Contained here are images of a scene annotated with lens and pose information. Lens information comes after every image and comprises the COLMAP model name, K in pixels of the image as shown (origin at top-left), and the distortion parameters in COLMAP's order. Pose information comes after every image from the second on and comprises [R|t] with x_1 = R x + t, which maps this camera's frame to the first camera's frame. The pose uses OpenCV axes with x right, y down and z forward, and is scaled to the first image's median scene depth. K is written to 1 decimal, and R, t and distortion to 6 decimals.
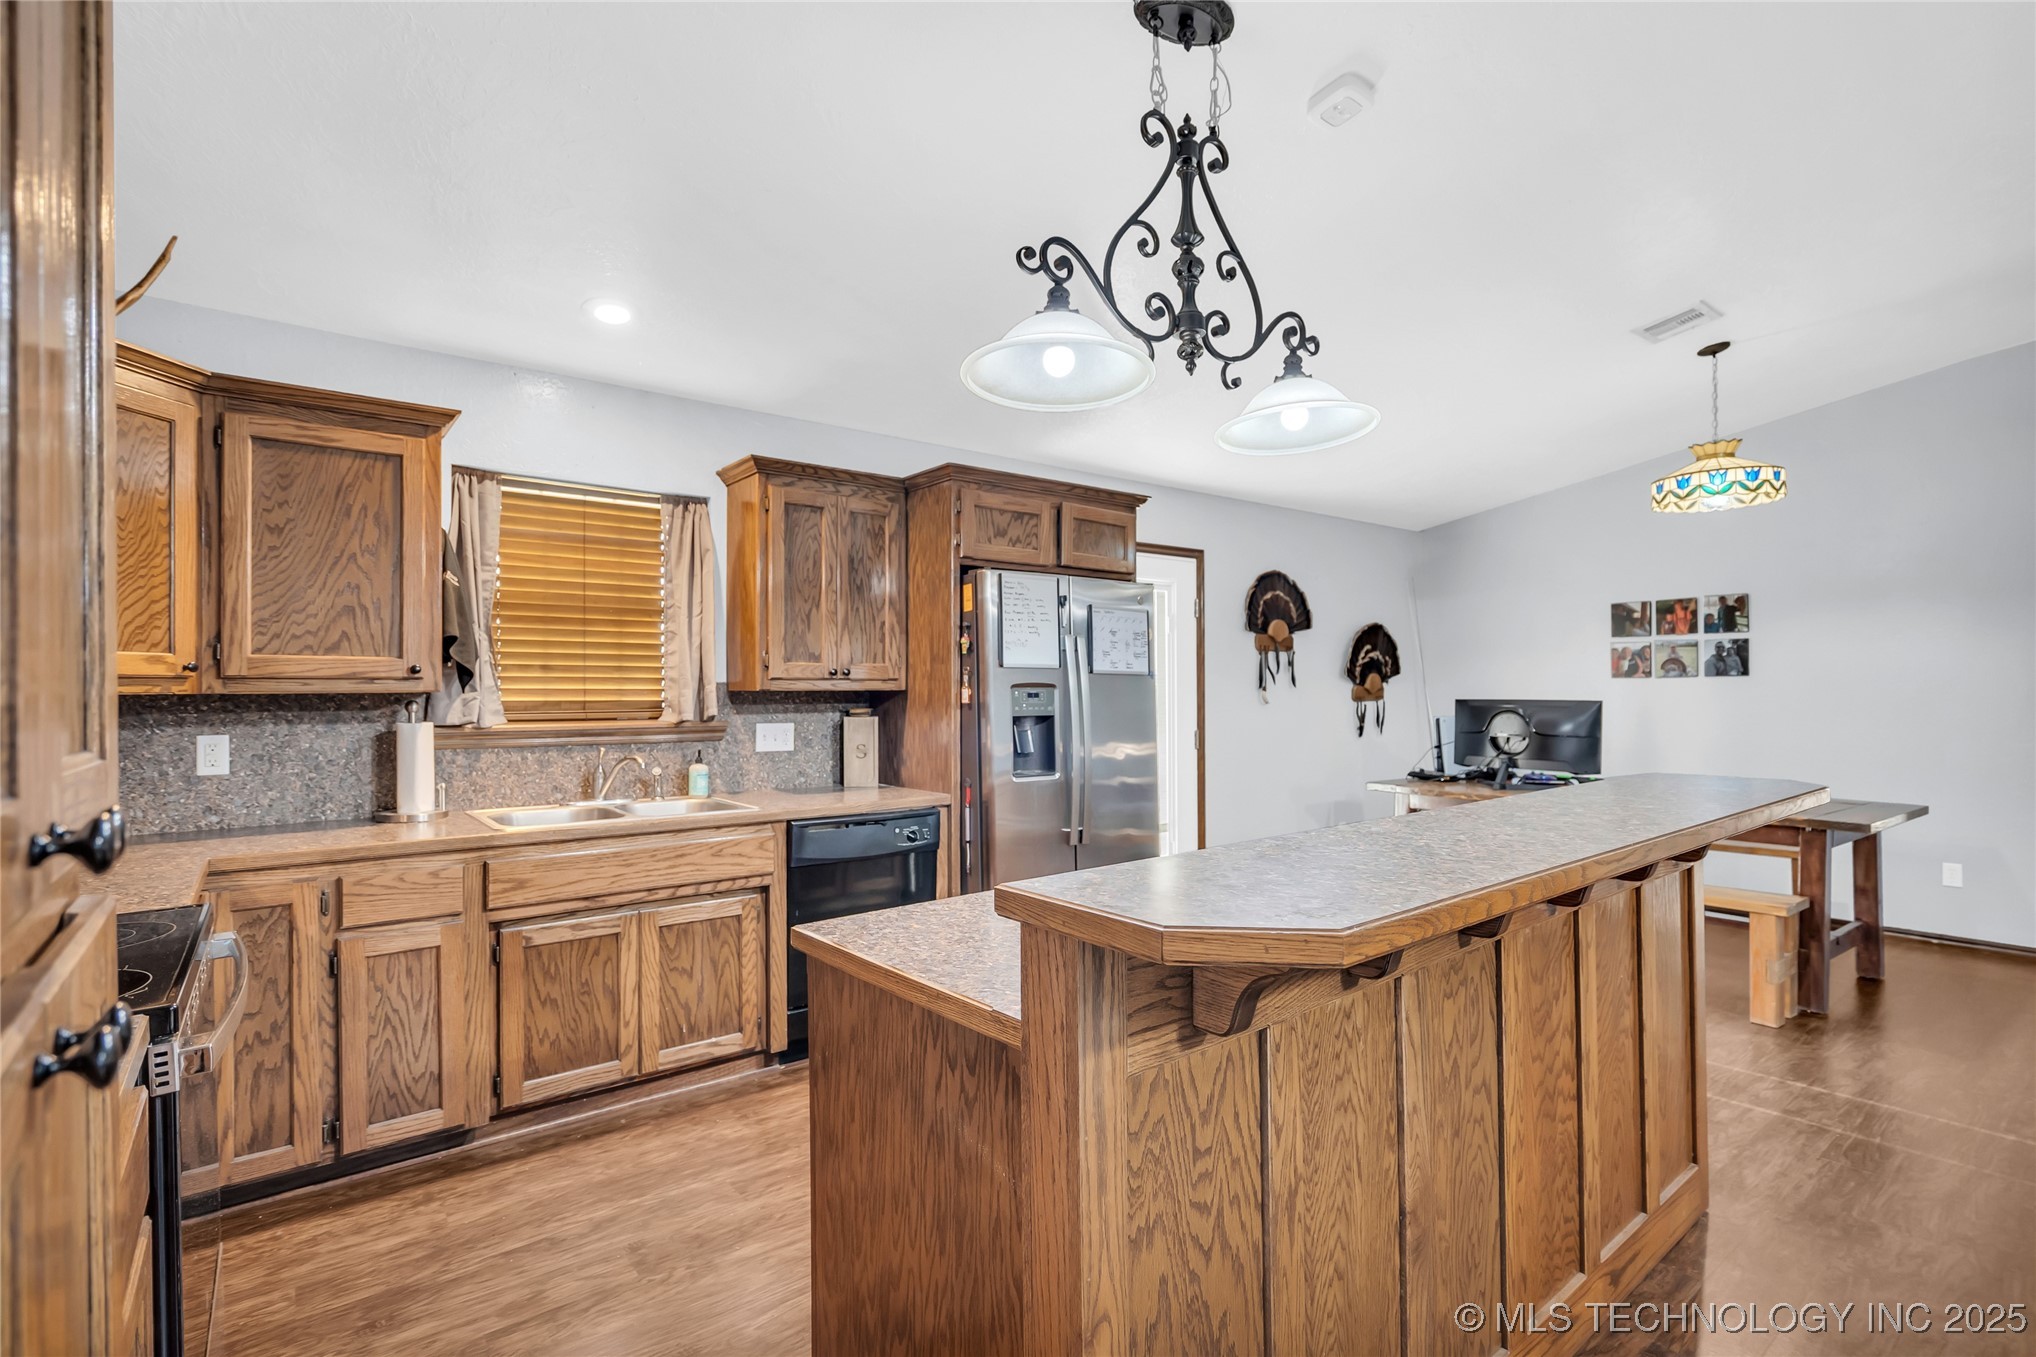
lens RADIAL K [[947.4, 0, 1021.7], [0, 947.4, 675.4], [0, 0, 1]] dist [-0.001561, 0.000207]
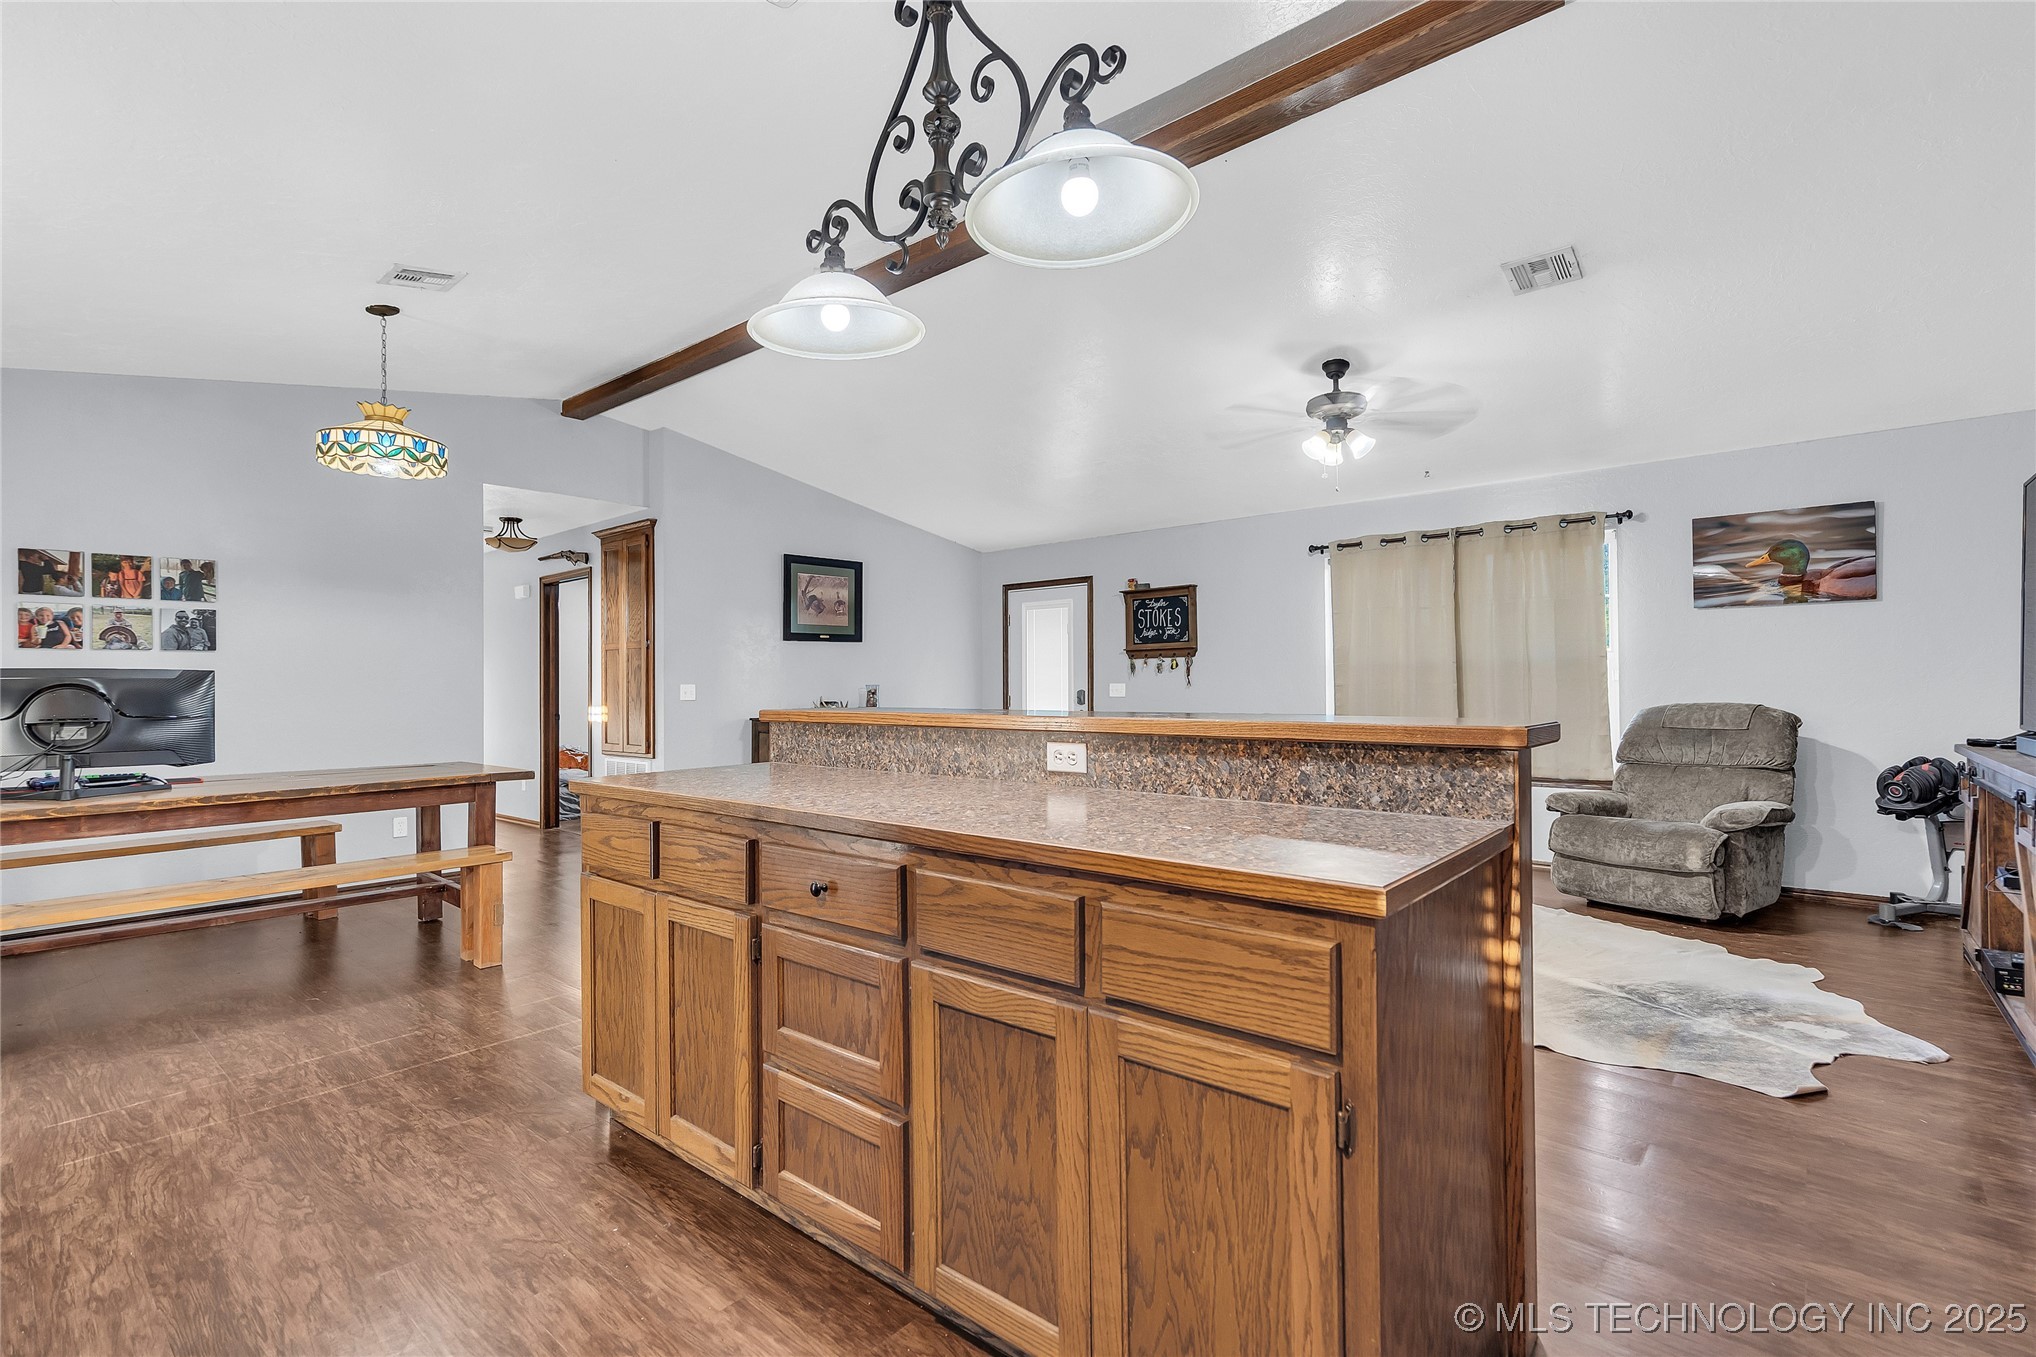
lens RADIAL K [[931.4, 0, 1018.0], [0, 931.4, 678.5], [0, 0, 1]] dist [0.000587, 0.000233]
pose [[-0.179731, 0.008857, 0.983676, -0.244763], [-0.007000, 0.999923, -0.010282, 0.029865], [-0.983691, -0.008734, -0.179655, 0.387233]]
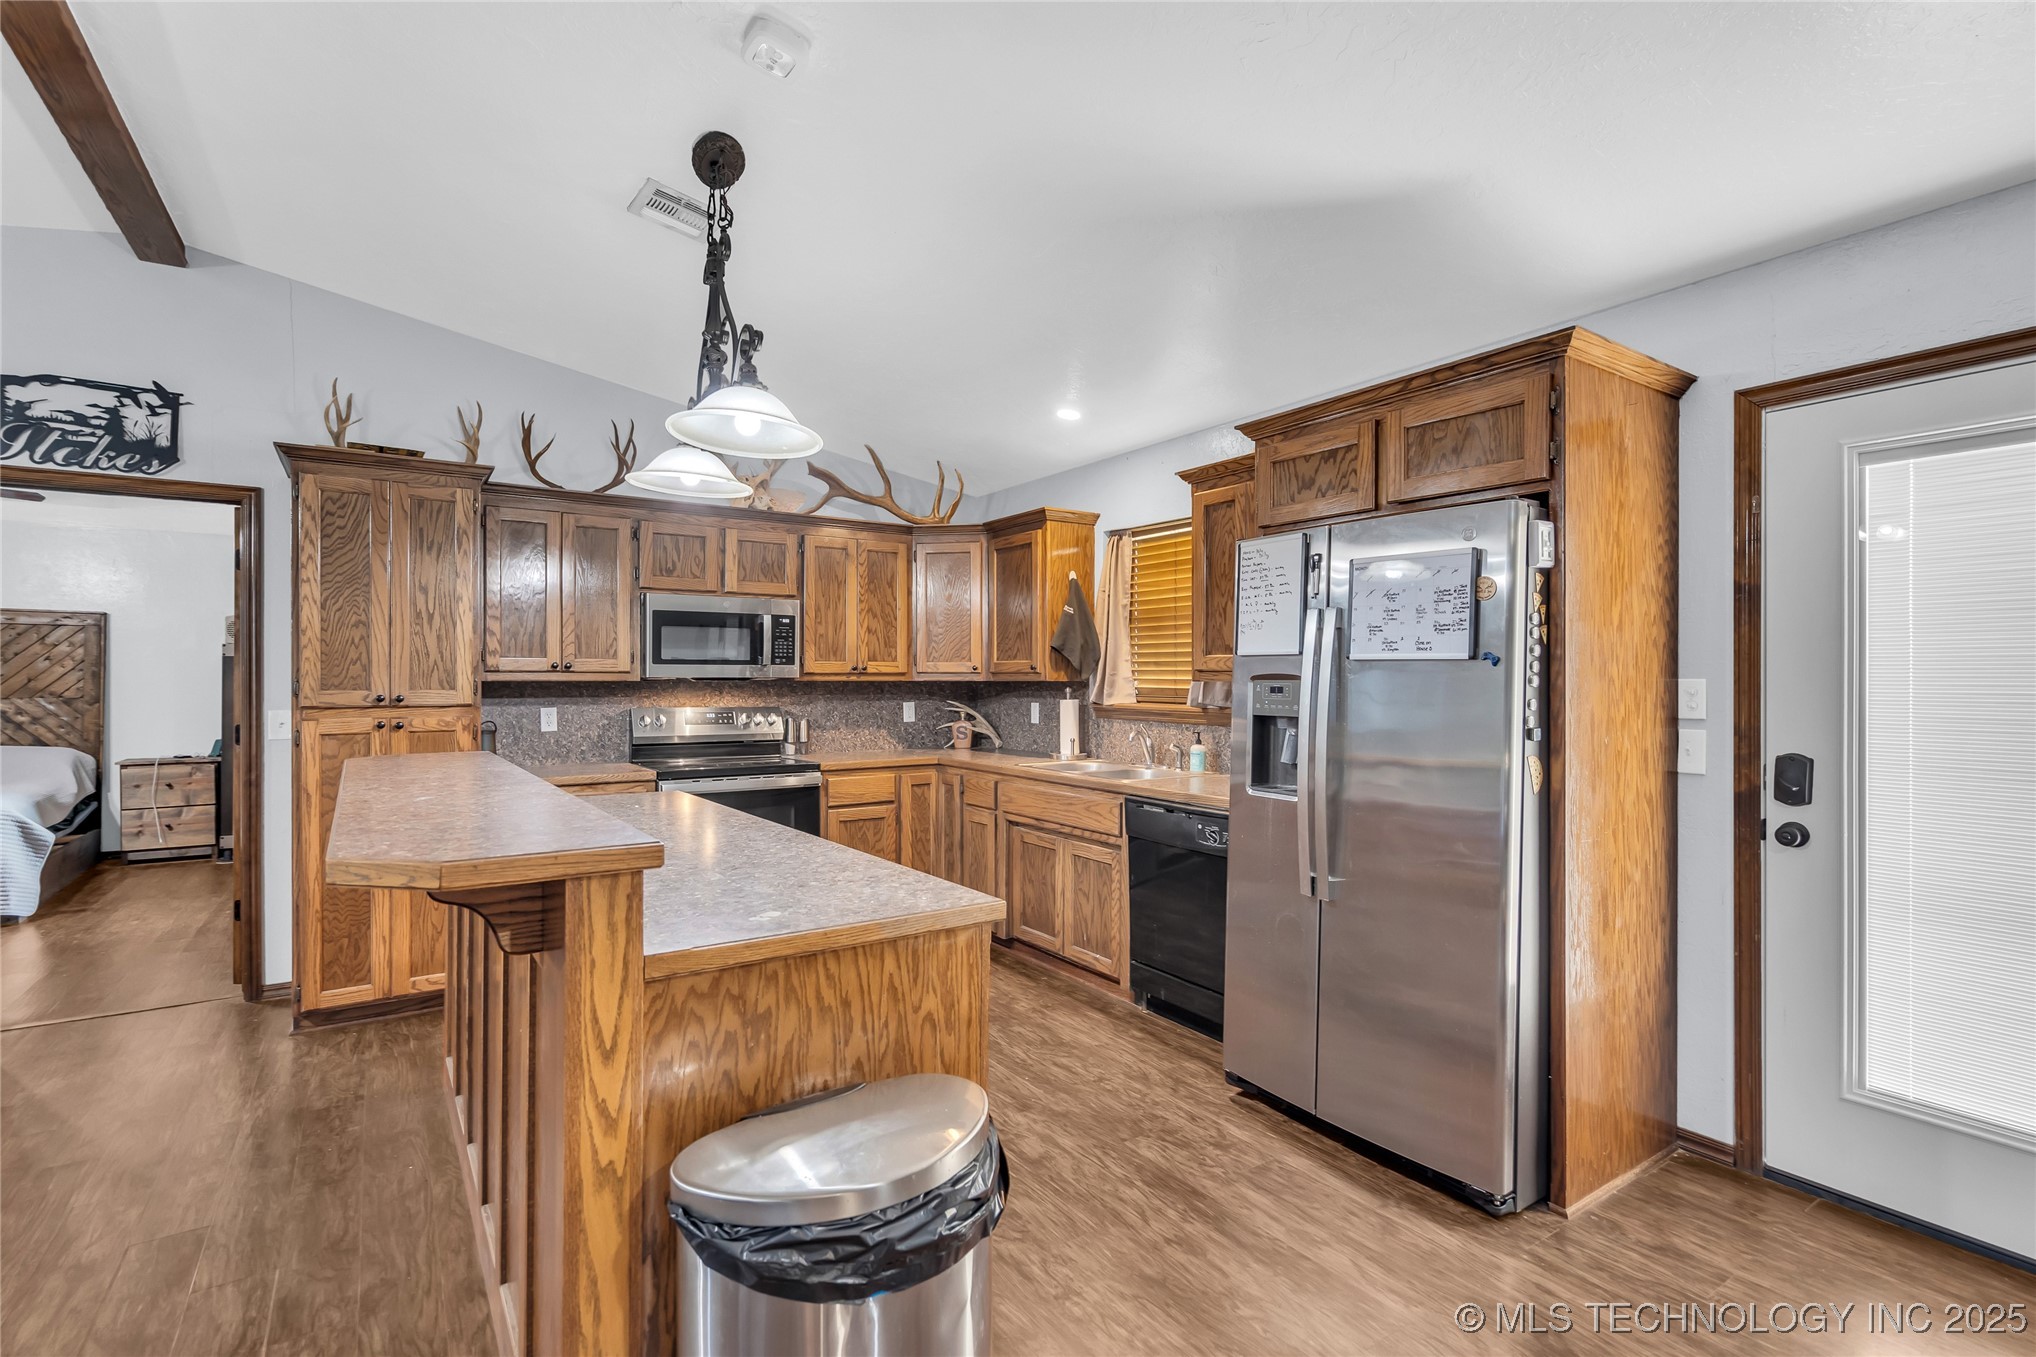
lens RADIAL K [[947.4, 0, 1021.7], [0, 947.4, 675.4], [0, 0, 1]] dist [-0.001561, 0.000207]
pose [[-0.071791, 0.000112, -0.997420, 0.526575], [0.009903, 0.999951, -0.000601, 0.004758], [0.997371, -0.009920, -0.071788, 0.551812]]
